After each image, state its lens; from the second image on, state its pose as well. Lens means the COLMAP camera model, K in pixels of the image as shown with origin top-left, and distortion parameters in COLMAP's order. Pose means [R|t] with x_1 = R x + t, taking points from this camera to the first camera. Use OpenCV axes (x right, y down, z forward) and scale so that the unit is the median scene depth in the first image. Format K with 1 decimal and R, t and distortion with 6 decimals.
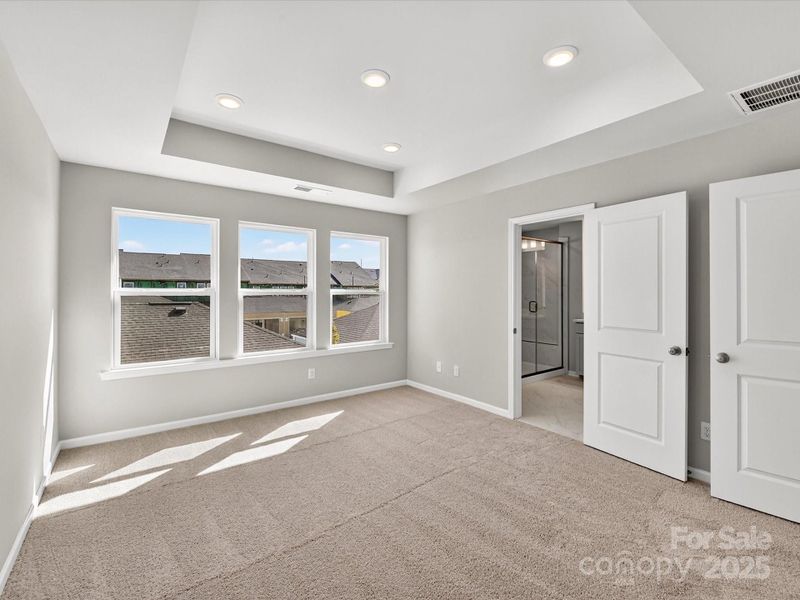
lens RADIAL K [[366.4, 0, 403.6], [0, 366.4, 290.9], [0, 0, 1]] dist [0.012774, -0.000283]
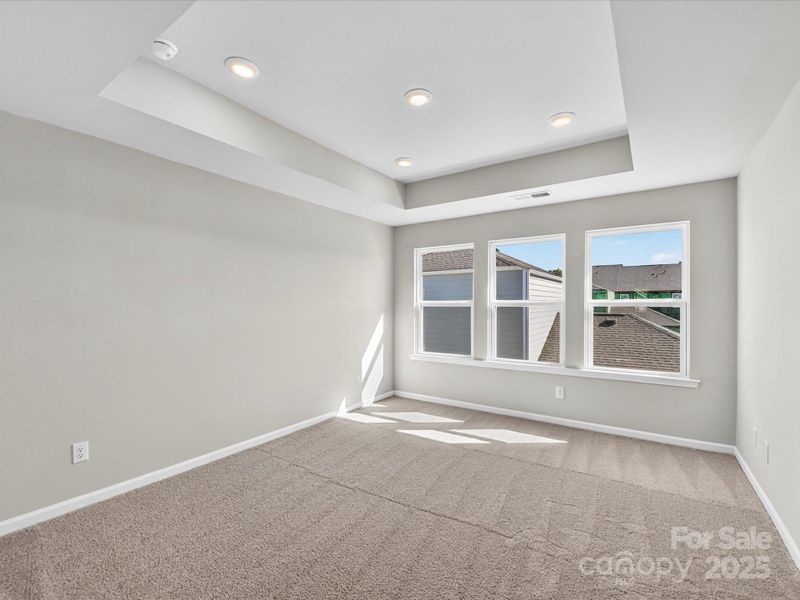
lens RADIAL K [[358.0, 0, 403.8], [0, 358.0, 299.4], [0, 0, 1]] dist [-0.002493, -0.000859]
pose [[0.328642, -0.012770, -0.944368, 0.478769], [0.005636, 0.999917, -0.011560, 0.002511], [0.944438, -0.001524, 0.328686, 0.353635]]
